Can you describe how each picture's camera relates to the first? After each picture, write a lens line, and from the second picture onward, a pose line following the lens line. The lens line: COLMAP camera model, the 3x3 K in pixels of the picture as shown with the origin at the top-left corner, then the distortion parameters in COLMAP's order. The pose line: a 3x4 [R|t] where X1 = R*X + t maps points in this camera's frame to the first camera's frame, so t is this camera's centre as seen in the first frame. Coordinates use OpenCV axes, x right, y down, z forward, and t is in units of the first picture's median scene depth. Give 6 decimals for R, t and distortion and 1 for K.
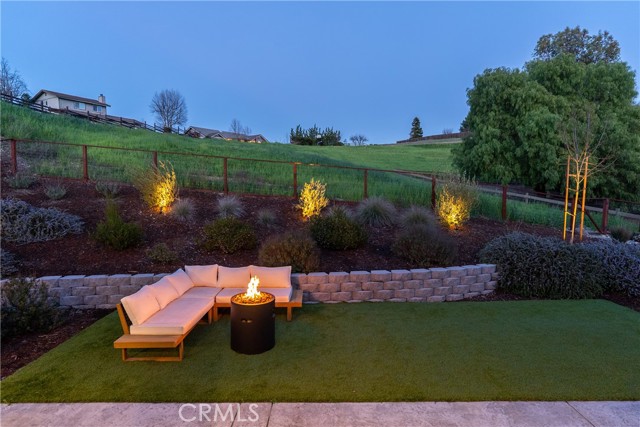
lens RADIAL K [[380.8, 0, 320.0], [0, 380.8, 213.5], [0, 0, 1]] dist [-0.009603, -0.000441]
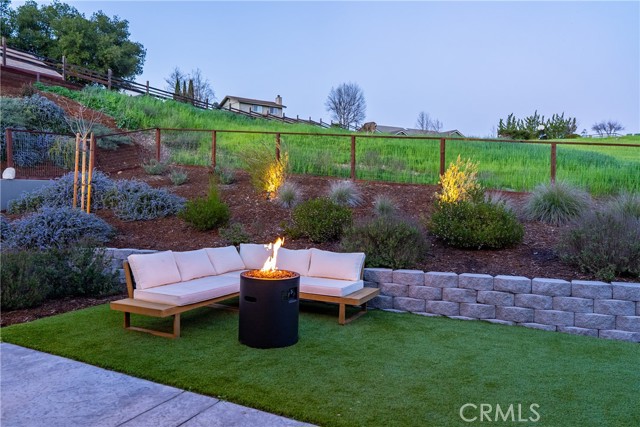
lens RADIAL K [[477.2, 0, 320.0], [0, 477.2, 213.5], [0, 0, 1]] dist [-0.002108, -0.000734]
pose [[0.875697, 0.019962, -0.482449, 0.191742], [-0.054503, 0.996846, -0.057683, 0.083603], [0.479776, 0.076808, 0.874023, 0.125086]]
